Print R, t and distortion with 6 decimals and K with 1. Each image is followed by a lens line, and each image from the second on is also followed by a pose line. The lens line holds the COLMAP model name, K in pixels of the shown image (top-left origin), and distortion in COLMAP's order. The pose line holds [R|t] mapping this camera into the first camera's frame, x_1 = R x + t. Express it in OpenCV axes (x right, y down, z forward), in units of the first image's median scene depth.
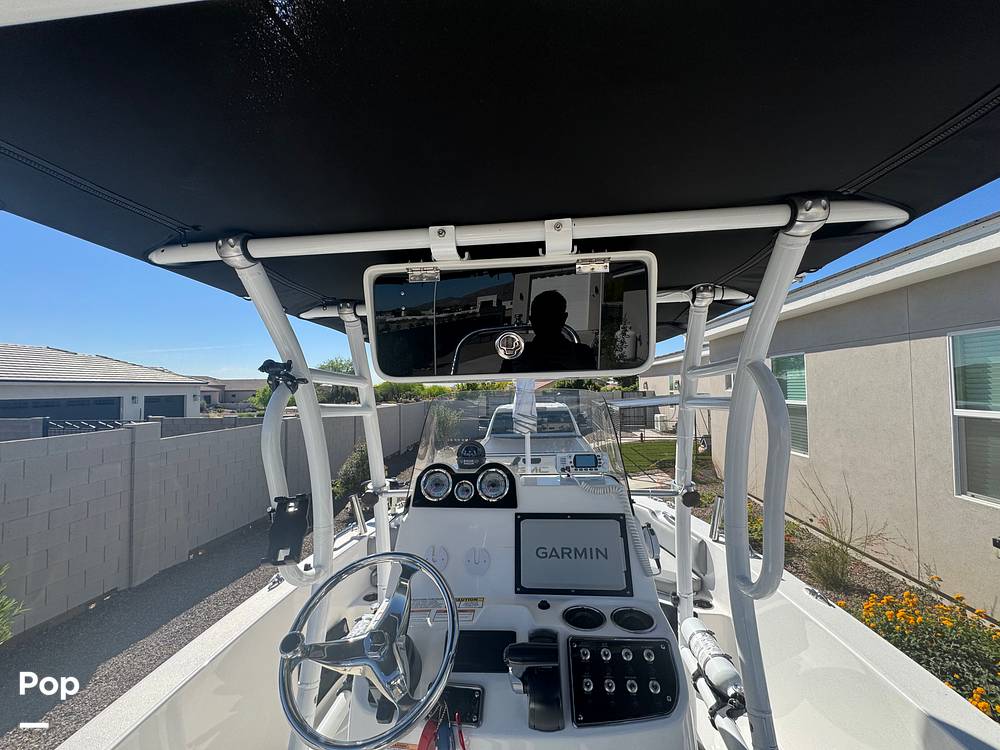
lens RADIAL K [[403.2, 0, 499.1], [0, 403.2, 373.3], [0, 0, 1]] dist [0.000305, 0.000967]
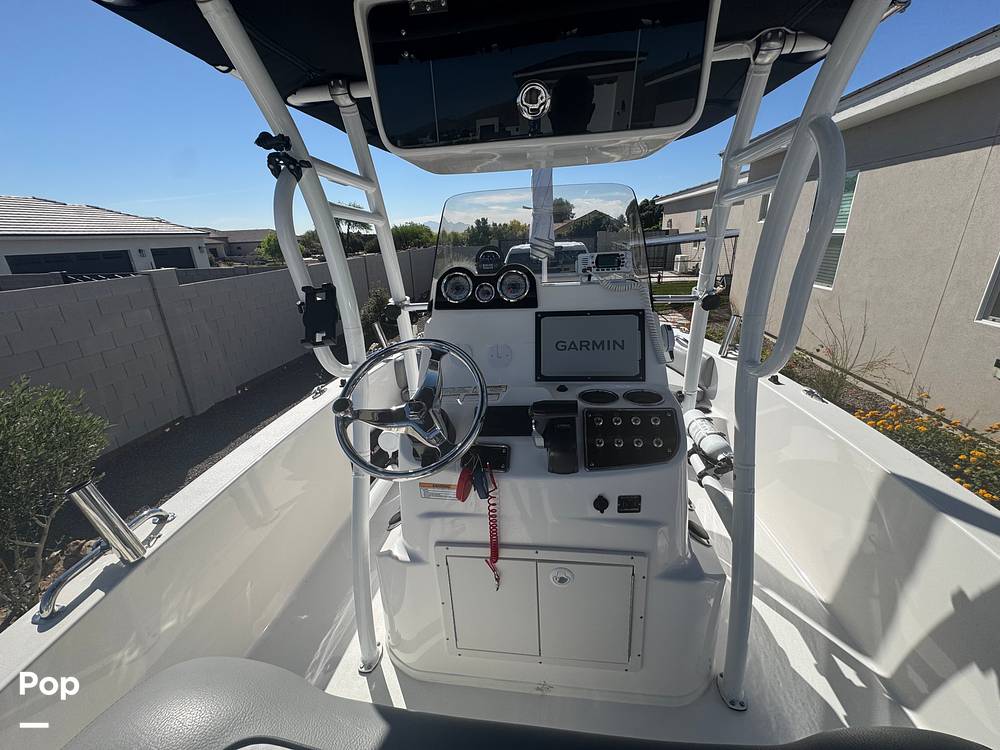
lens RADIAL K [[403.2, 0, 499.1], [0, 403.2, 373.3], [0, 0, 1]] dist [0.000305, 0.000967]
pose [[0.999297, -0.013319, -0.035039, -0.016764], [0.025125, 0.931682, 0.362406, 0.105067], [0.027819, -0.363031, 0.931362, -0.010077]]
